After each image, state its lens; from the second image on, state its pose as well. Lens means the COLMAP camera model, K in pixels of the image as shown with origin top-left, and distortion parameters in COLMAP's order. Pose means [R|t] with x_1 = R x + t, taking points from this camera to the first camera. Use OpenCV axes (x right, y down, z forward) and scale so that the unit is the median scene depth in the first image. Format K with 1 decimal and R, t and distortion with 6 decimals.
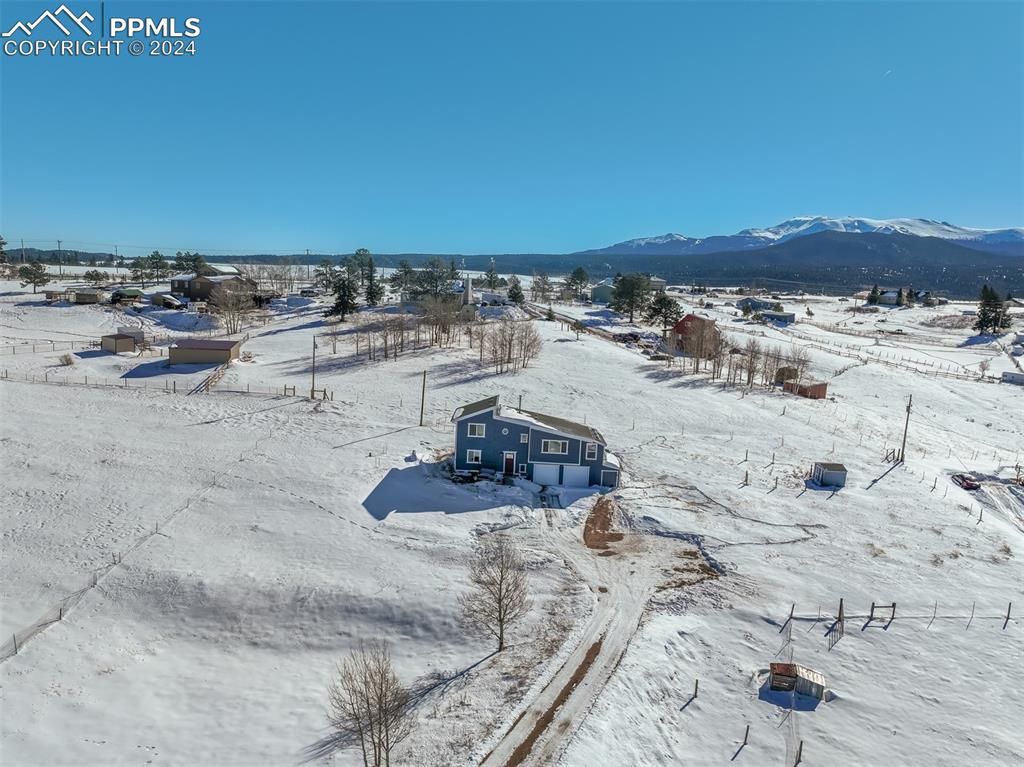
lens RADIAL K [[756.5, 0, 512.0], [0, 756.5, 383.5], [0, 0, 1]] dist [0.002994, 0.003633]
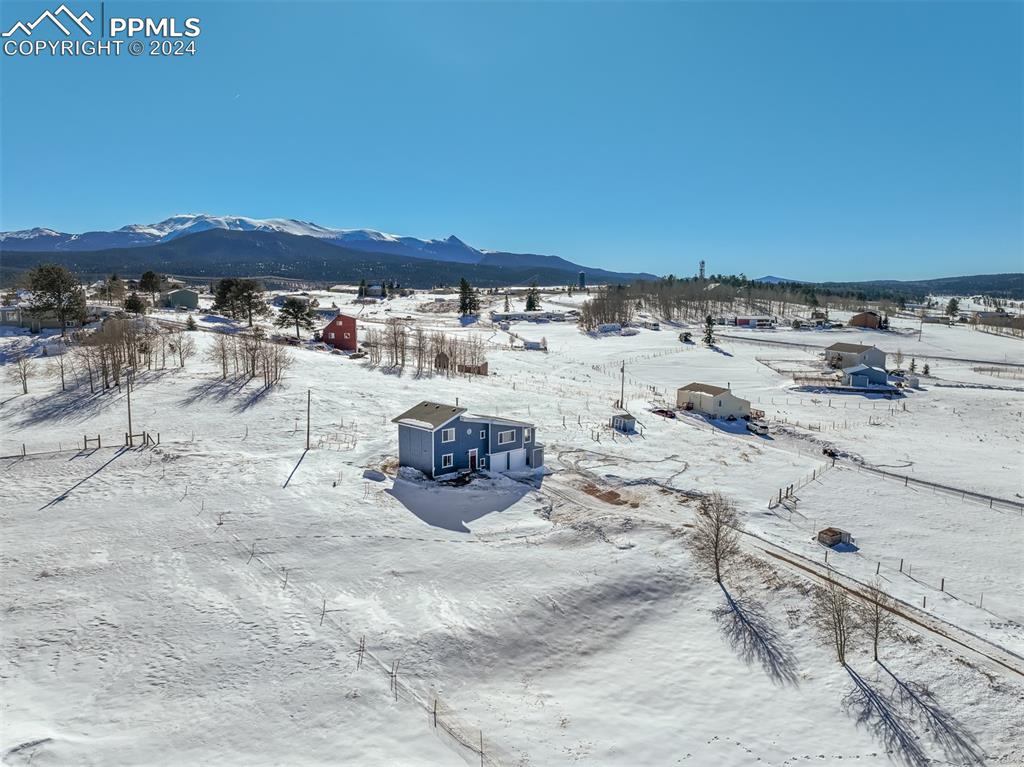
lens RADIAL K [[721.1, 0, 505.3], [0, 721.1, 379.1], [0, 0, 1]] dist [-0.011424, 0.030324]
pose [[0.714178, -0.125186, 0.688679, -0.668293], [0.119966, 0.991210, 0.055772, -0.061253], [-0.689608, 0.042787, 0.722918, 0.220324]]
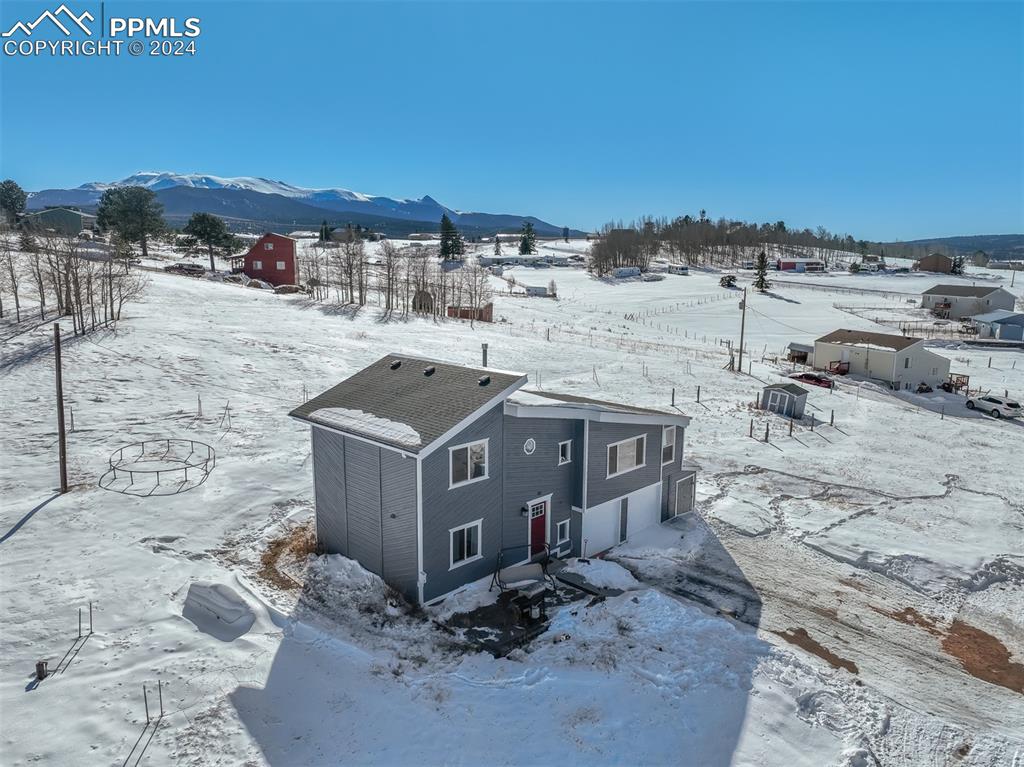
lens RADIAL K [[721.1, 0, 505.3], [0, 721.1, 379.1], [0, 0, 1]] dist [-0.011424, 0.030324]
pose [[0.690164, -0.163084, 0.705037, -0.245441], [0.120975, 0.986566, 0.109782, -0.004875], [-0.713470, 0.009525, 0.700621, 0.774659]]
